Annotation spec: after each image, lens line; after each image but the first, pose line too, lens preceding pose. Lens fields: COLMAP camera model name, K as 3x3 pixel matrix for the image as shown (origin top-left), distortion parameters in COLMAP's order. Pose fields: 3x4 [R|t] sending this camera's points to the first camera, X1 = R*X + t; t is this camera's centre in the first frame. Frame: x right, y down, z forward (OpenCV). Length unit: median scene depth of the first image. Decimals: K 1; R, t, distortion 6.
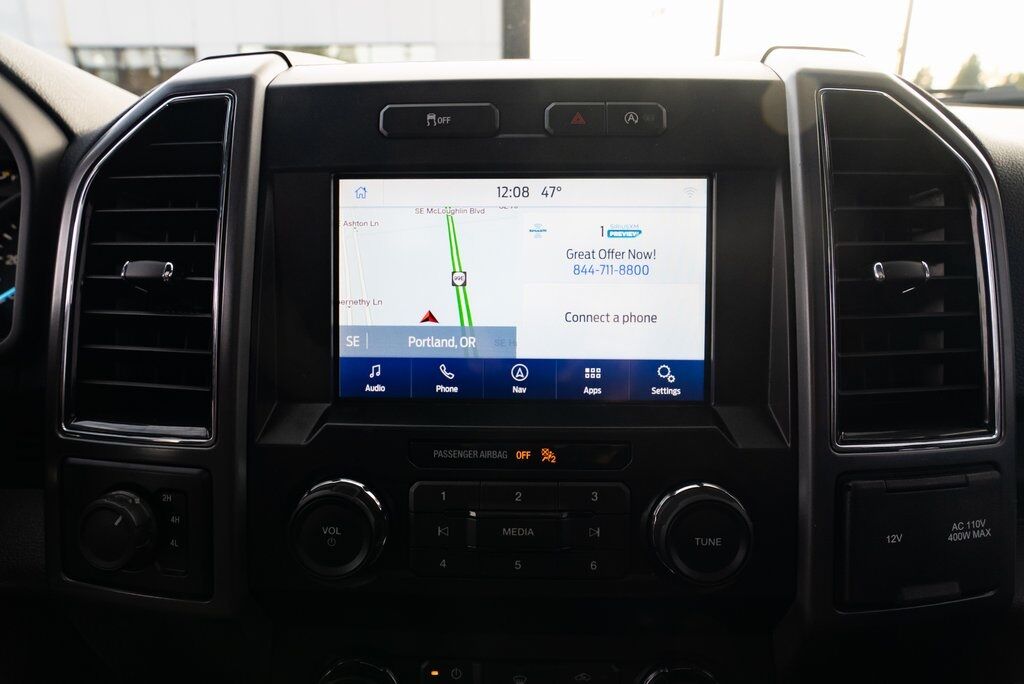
lens RADIAL K [[694.1, 0, 514.6], [0, 694.1, 340.6], [0, 0, 1]] dist [-0.034806, 0.023060]
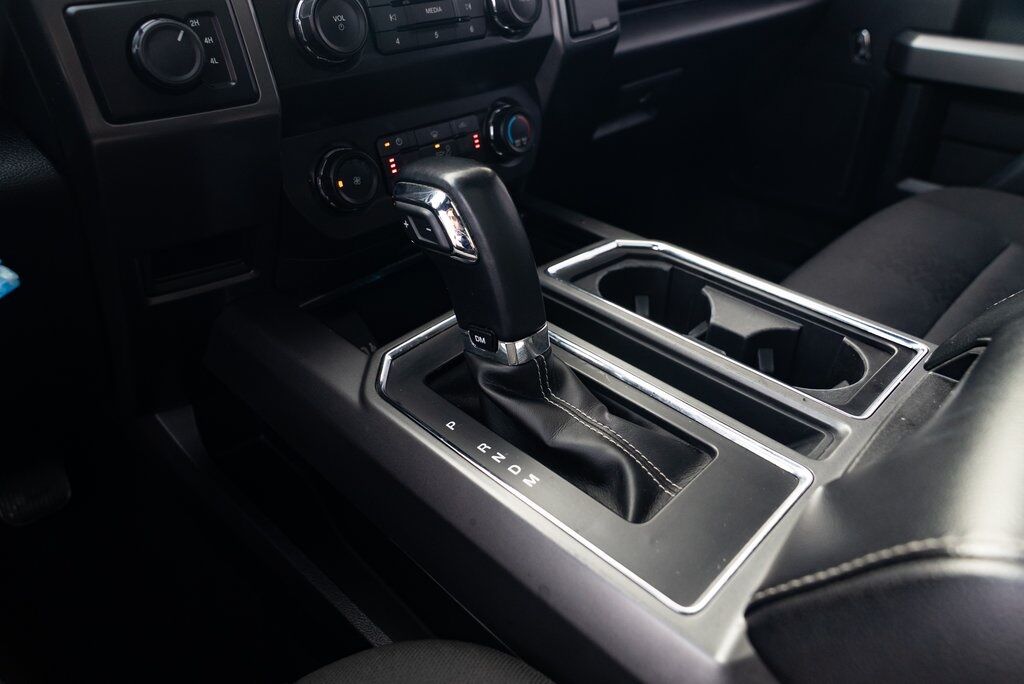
lens RADIAL K [[694.1, 0, 518.7], [0, 694.1, 340.1], [0, 0, 1]] dist [-0.034806, 0.023060]
pose [[0.683341, -0.396352, 0.613148, -1.044164], [0.199940, 0.909300, 0.364962, 0.397200], [-0.702189, -0.126800, 0.700609, -0.301413]]
